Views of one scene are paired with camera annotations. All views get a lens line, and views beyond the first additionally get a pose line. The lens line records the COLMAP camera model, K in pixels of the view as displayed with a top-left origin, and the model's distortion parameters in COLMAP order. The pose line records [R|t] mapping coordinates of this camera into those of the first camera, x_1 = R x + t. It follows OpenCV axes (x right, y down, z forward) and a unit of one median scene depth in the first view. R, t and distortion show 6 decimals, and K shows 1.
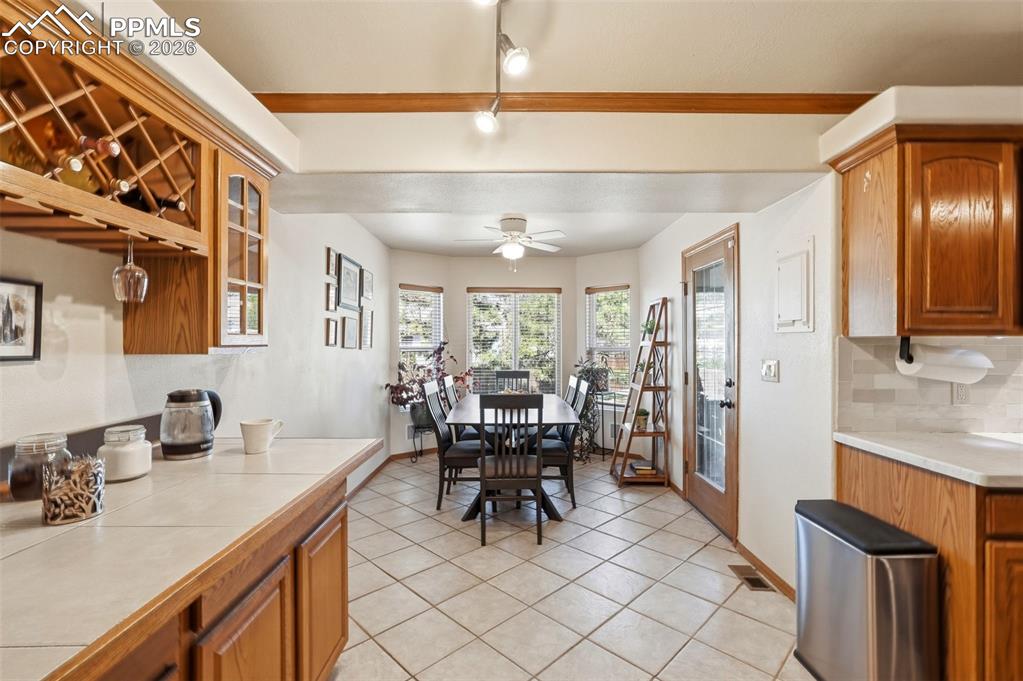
lens RADIAL K [[459.4, 0, 513.2], [0, 459.4, 348.1], [0, 0, 1]] dist [-0.016341, 0.009366]
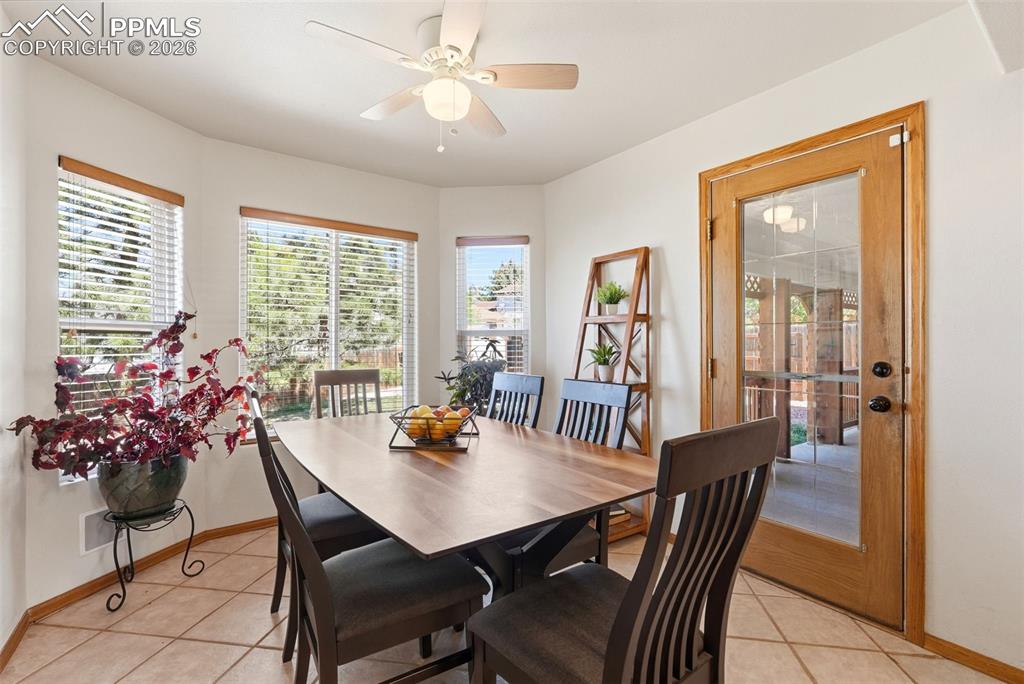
lens RADIAL K [[459.9, 0, 513.7], [0, 459.9, 349.6], [0, 0, 1]] dist [-0.016341, 0.009366]
pose [[0.809920, -0.012007, 0.586418, -0.165598], [0.006619, 0.999914, 0.011331, 0.021783], [-0.586504, -0.005296, 0.809929, 0.468125]]
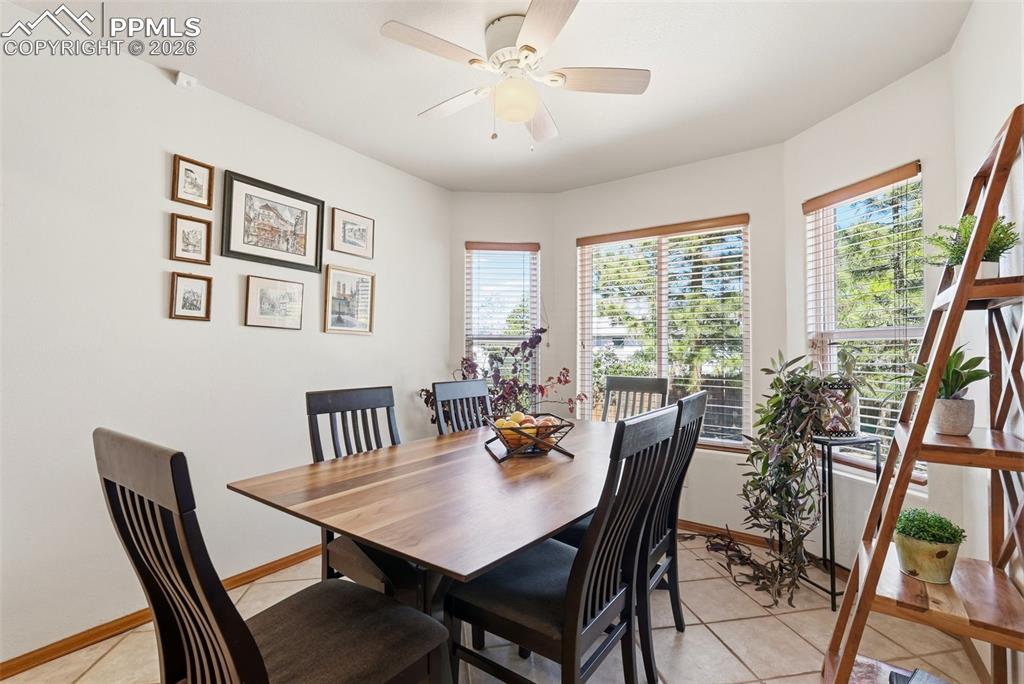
lens RADIAL K [[456.5, 0, 513.7], [0, 456.5, 343.5], [0, 0, 1]] dist [-0.016627, 0.008879]
pose [[0.819853, -0.008435, -0.572511, 0.190754], [-0.007378, 0.999653, -0.025295, 0.025090], [0.572526, 0.024962, 0.819506, 0.505211]]
